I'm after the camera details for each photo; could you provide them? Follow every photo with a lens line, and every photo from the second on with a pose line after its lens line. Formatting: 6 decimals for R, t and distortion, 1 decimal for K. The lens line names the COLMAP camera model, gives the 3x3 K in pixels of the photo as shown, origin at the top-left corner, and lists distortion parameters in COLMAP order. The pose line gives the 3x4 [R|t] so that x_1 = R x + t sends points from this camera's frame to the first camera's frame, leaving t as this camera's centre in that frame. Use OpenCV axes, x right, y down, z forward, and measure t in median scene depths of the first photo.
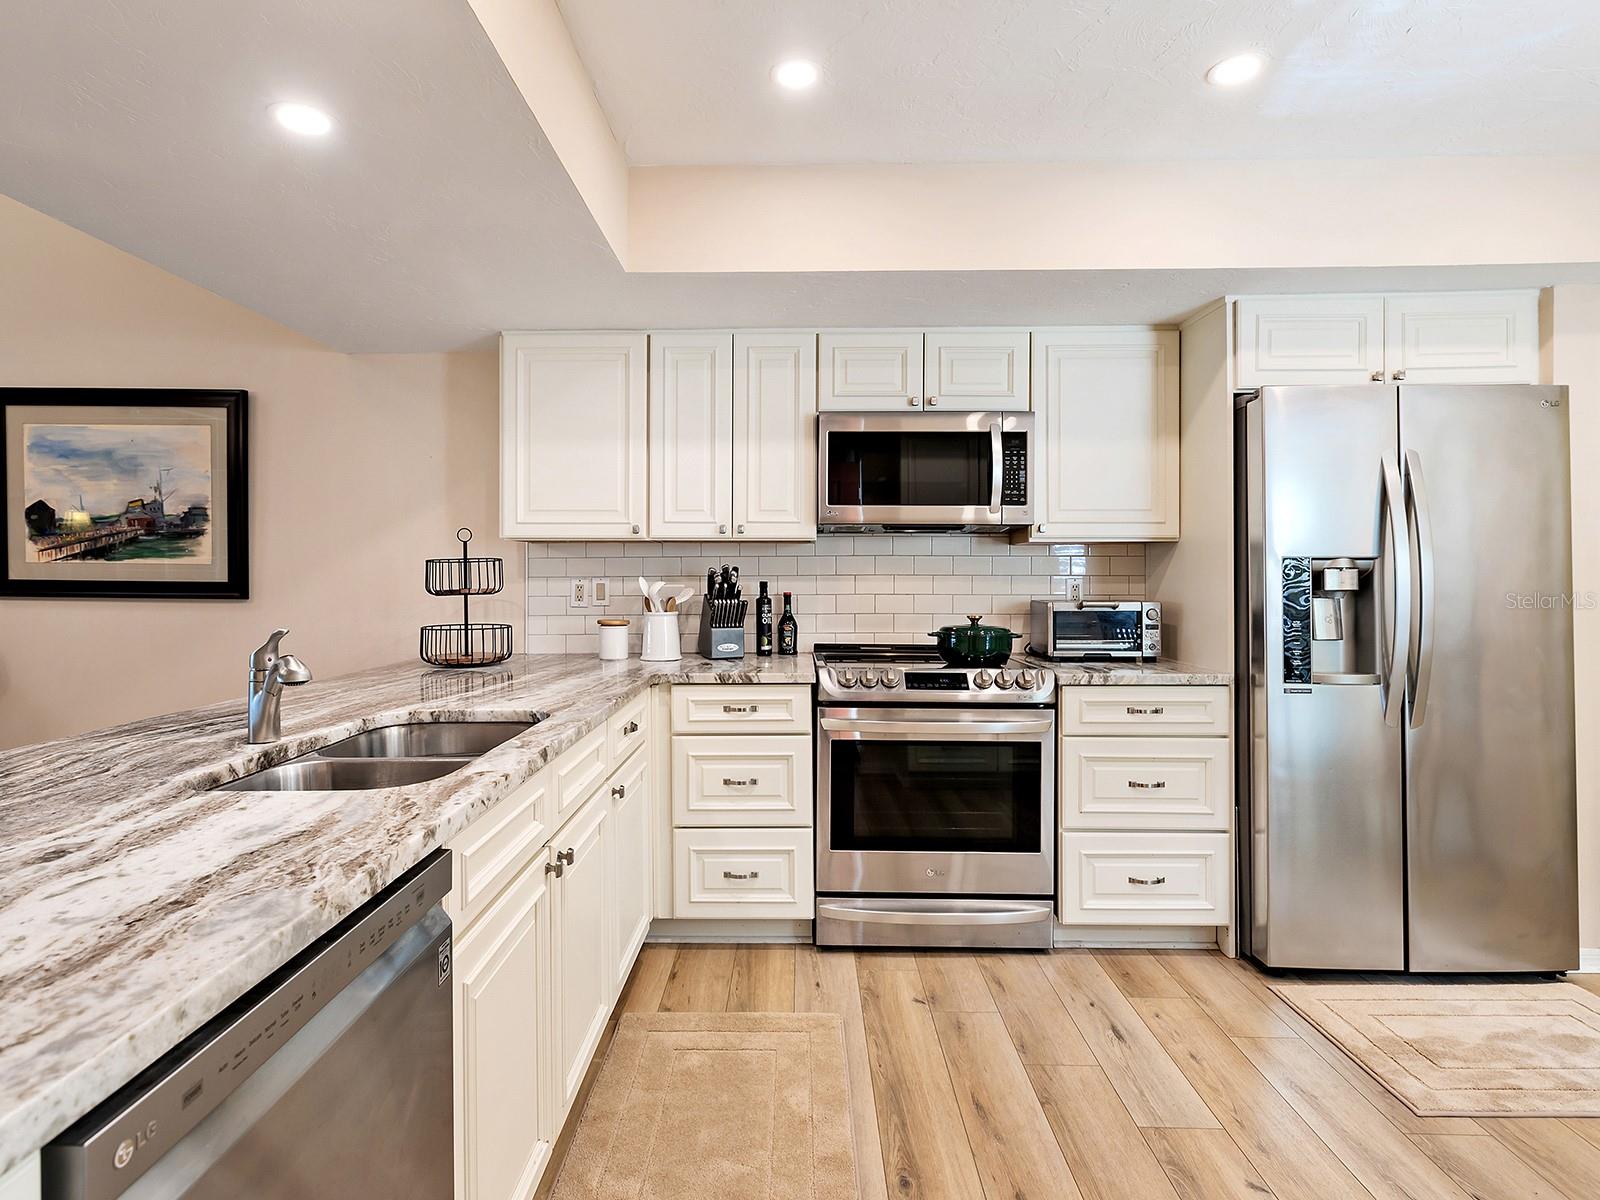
lens RADIAL K [[812.3, 0, 803.4], [0, 812.3, 575.1], [0, 0, 1]] dist [-0.000907, 0.002419]
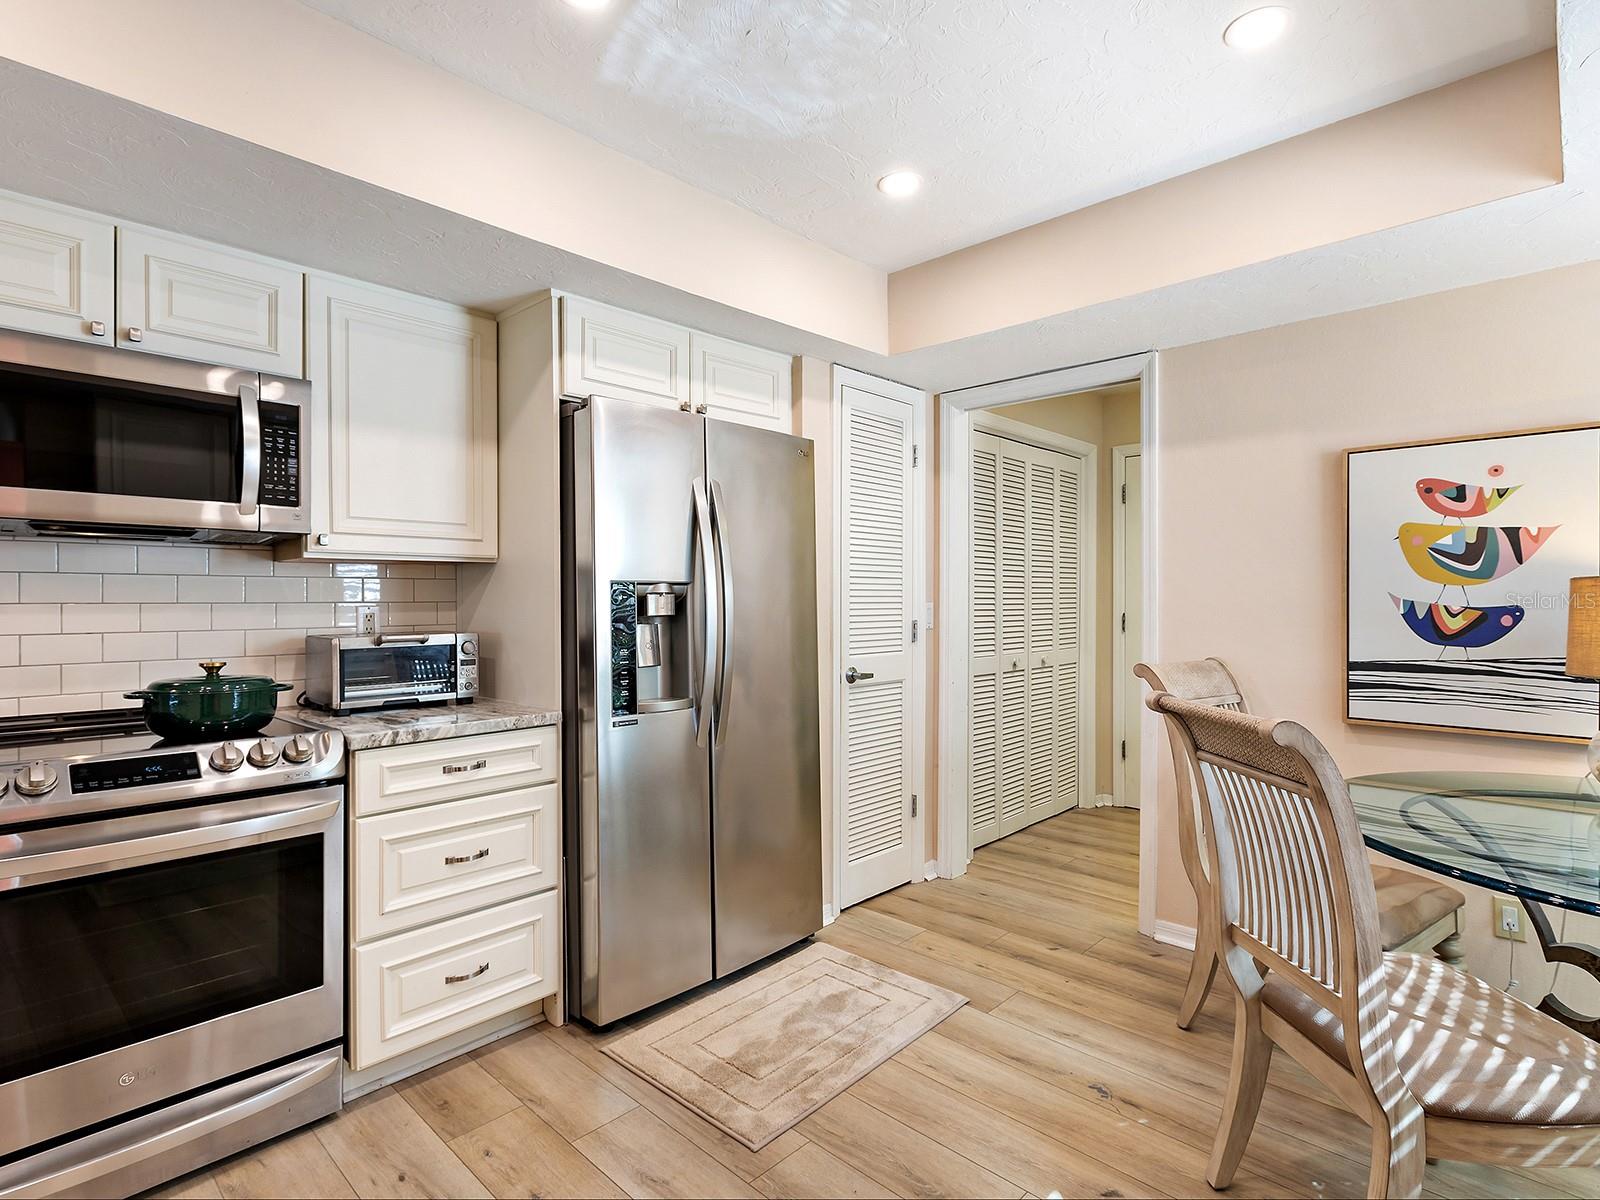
lens RADIAL K [[812.3, 0, 802.3], [0, 812.3, 597.3], [0, 0, 1]] dist [-0.000907, 0.002419]
pose [[0.679266, -0.002589, 0.733887, 0.046257], [0.005077, 0.999986, -0.001171, -0.001508], [-0.733874, 0.004522, 0.679270, 0.173579]]
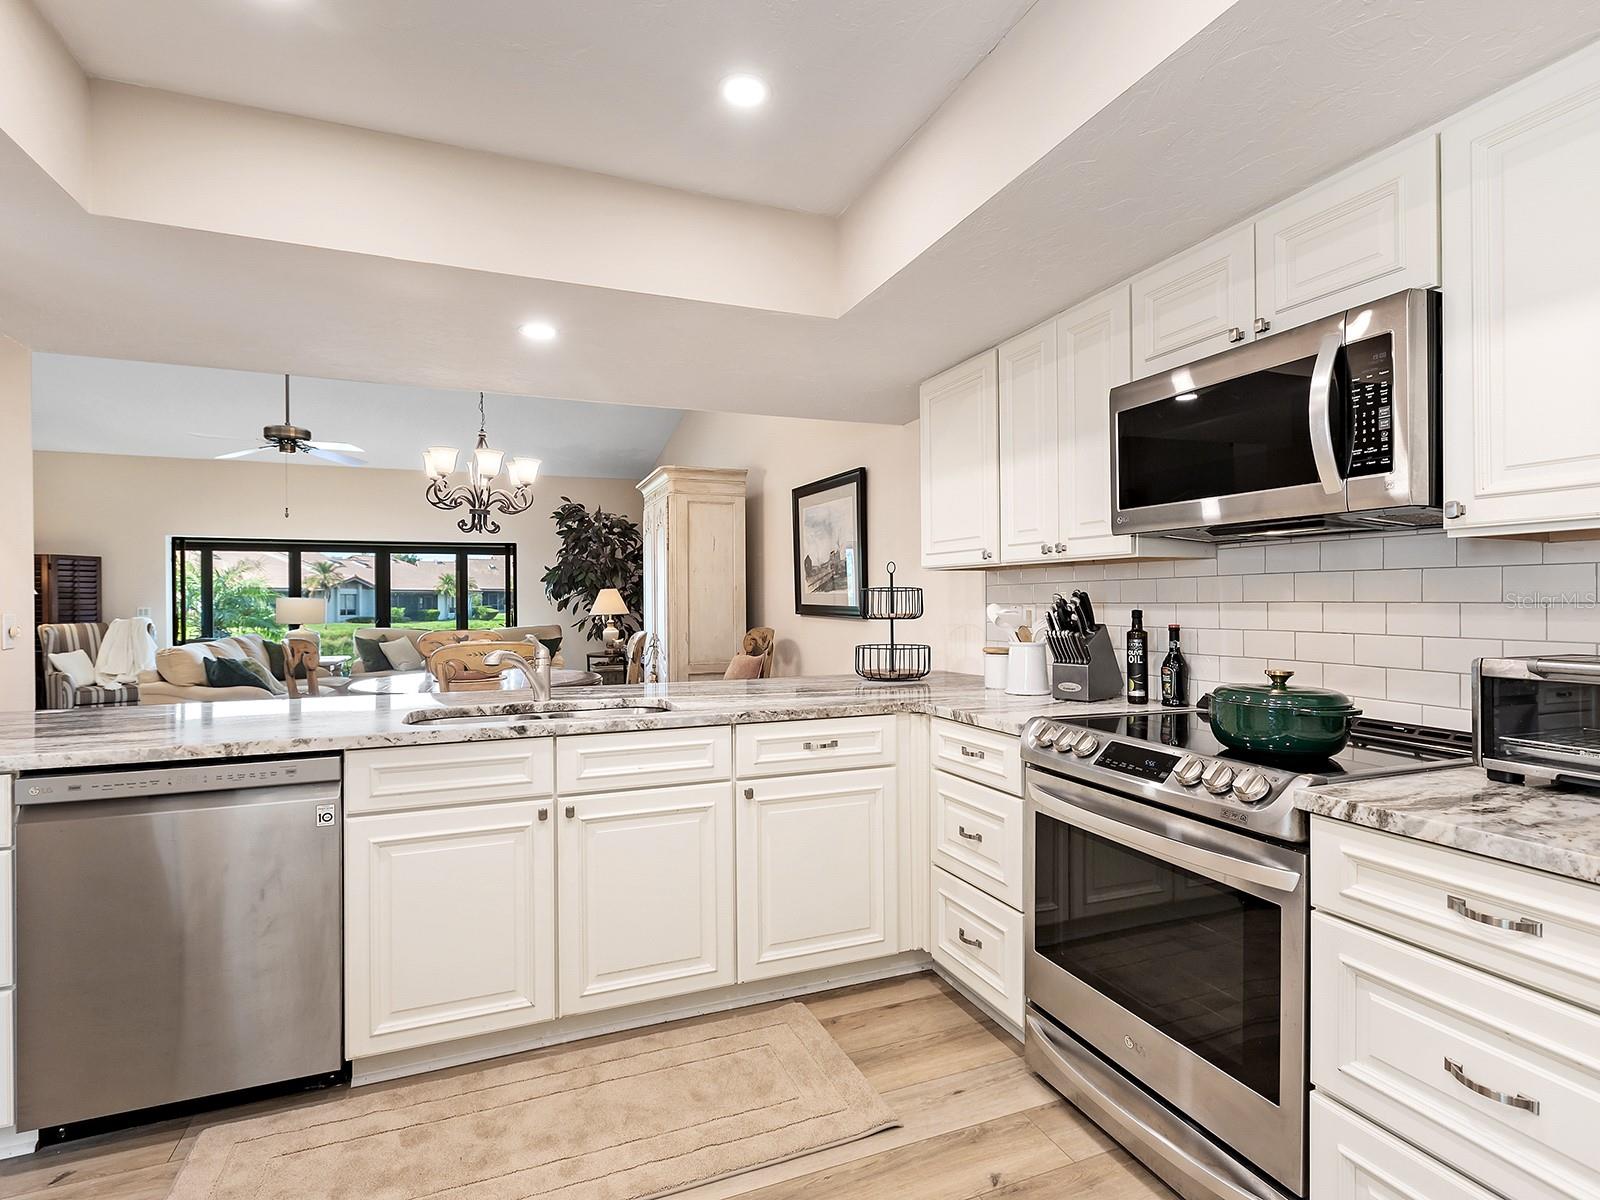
lens RADIAL K [[812.3, 0, 800.9], [0, 812.3, 595.9], [0, 0, 1]] dist [-0.000907, 0.002419]
pose [[0.376793, -0.006695, -0.926273, 0.618600], [0.003219, 0.999977, -0.005918, -0.002670], [0.926292, -0.000752, 0.376806, 0.444241]]
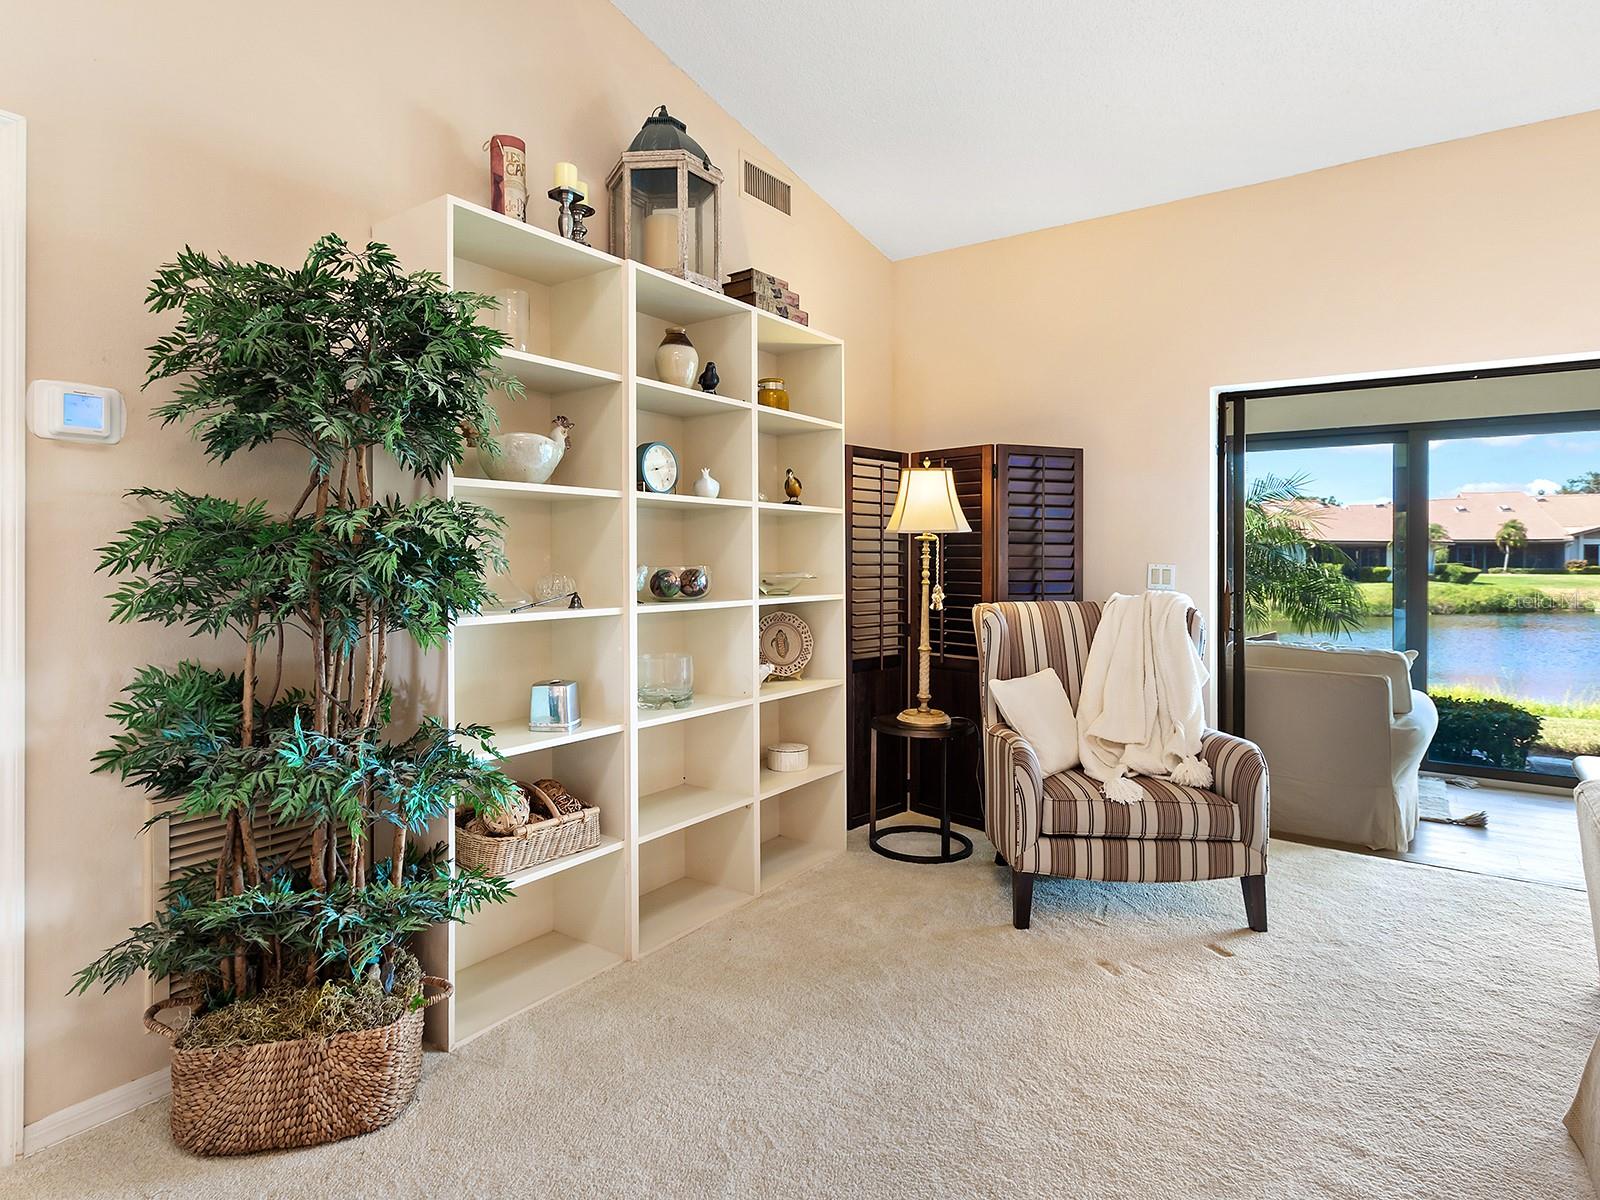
lens RADIAL K [[878.7, 0, 779.4], [0, 878.7, 549.9], [0, 0, 1]] dist [-0.010693, 0.003614]
pose [[-0.574039, -0.006713, -0.818801, -1.649458], [-0.008532, 0.999961, -0.002217, -0.002298], [0.818784, 0.005714, -0.574074, -0.389927]]
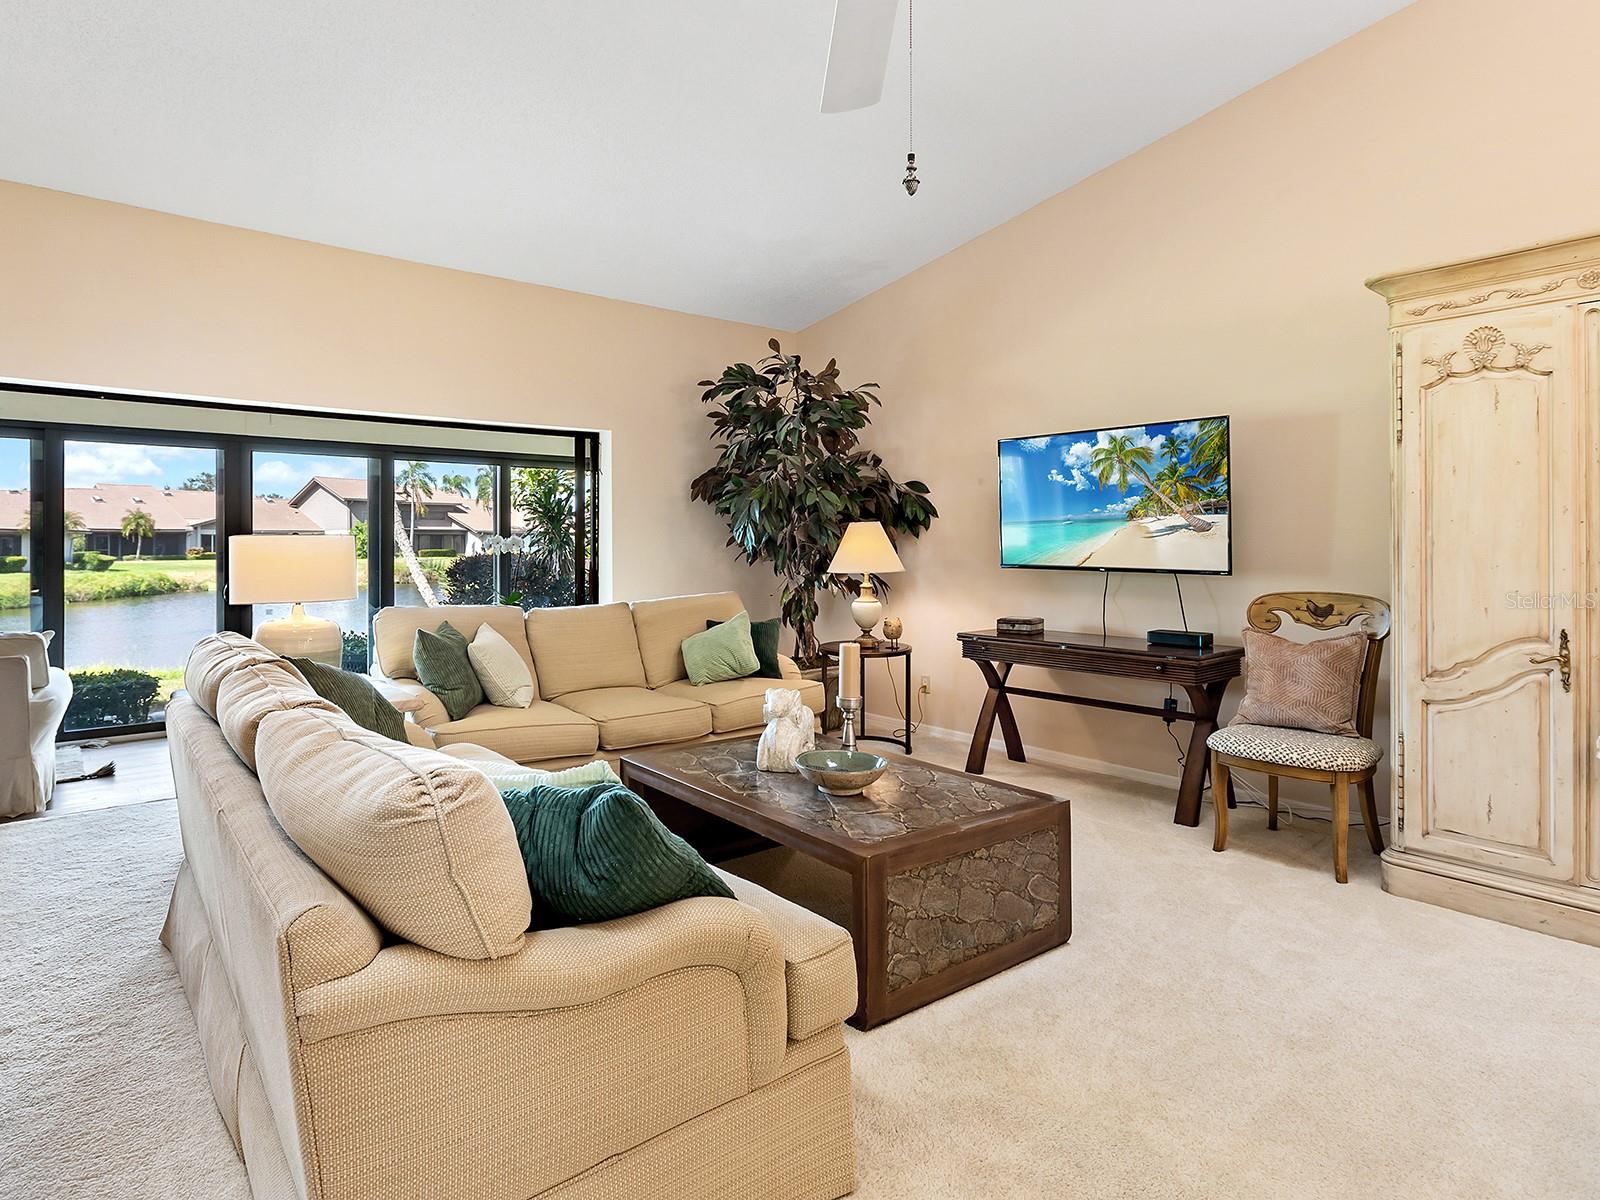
lens RADIAL K [[878.7, 0, 733.9], [0, 878.7, 540.7], [0, 0, 1]] dist [-0.010693, 0.003614]
pose [[0.628272, -0.004900, -0.777979, -1.398722], [-0.001968, 0.999967, -0.007887, -0.000404], [0.777992, 0.006486, 0.628241, -0.393772]]
